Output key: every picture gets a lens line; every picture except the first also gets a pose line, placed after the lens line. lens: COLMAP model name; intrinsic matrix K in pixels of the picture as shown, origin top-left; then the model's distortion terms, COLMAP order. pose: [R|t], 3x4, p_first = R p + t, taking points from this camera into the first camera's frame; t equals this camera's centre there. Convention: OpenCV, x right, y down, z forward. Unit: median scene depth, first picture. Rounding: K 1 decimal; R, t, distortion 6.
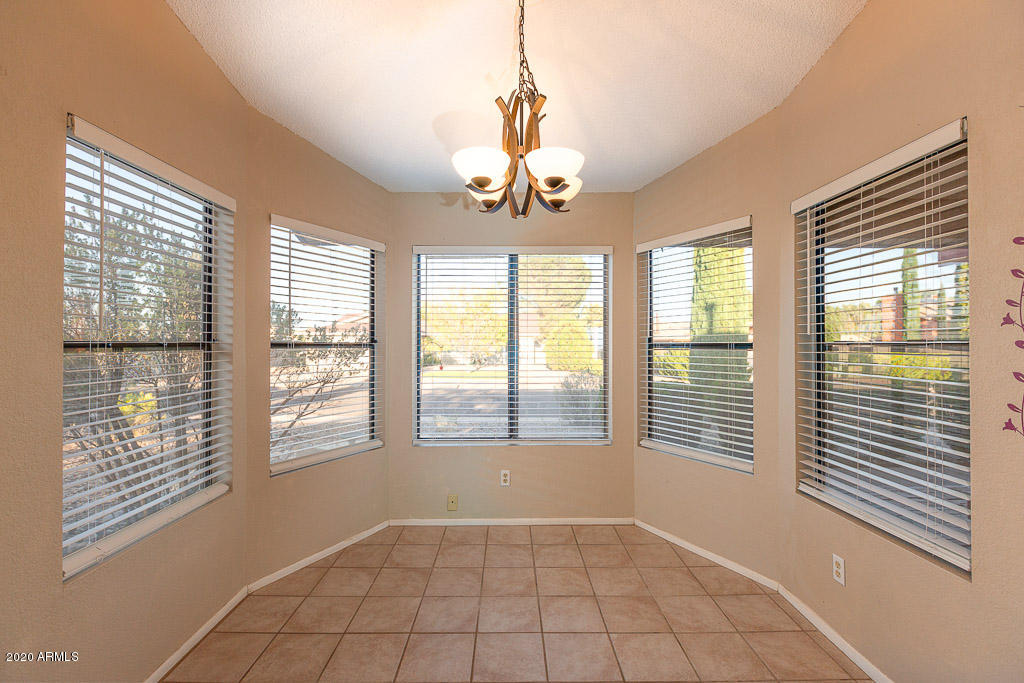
lens RADIAL K [[455.6, 0, 512.0], [0, 455.6, 341.5], [0, 0, 1]] dist [0.000584, 0.000036]
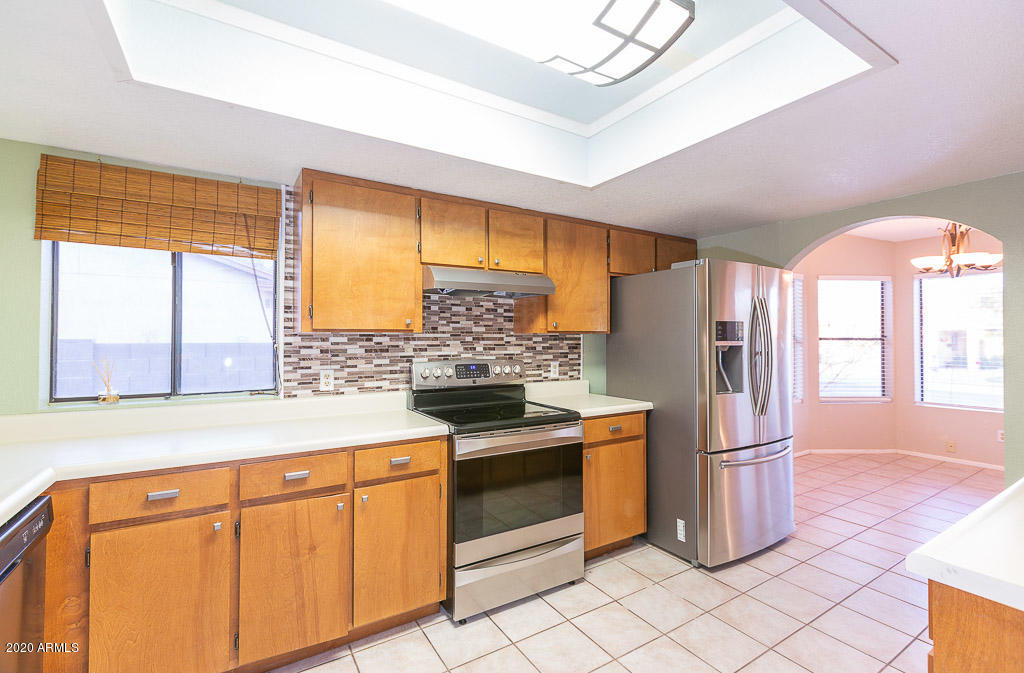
lens RADIAL K [[453.6, 0, 512.0], [0, 453.6, 336.5], [0, 0, 1]] dist [0.000447, -0.000190]
pose [[0.520408, -0.004696, -0.853905, 0.399826], [-0.002121, 0.999975, -0.006791, 0.012973], [0.853915, 0.005345, 0.520385, -1.011231]]
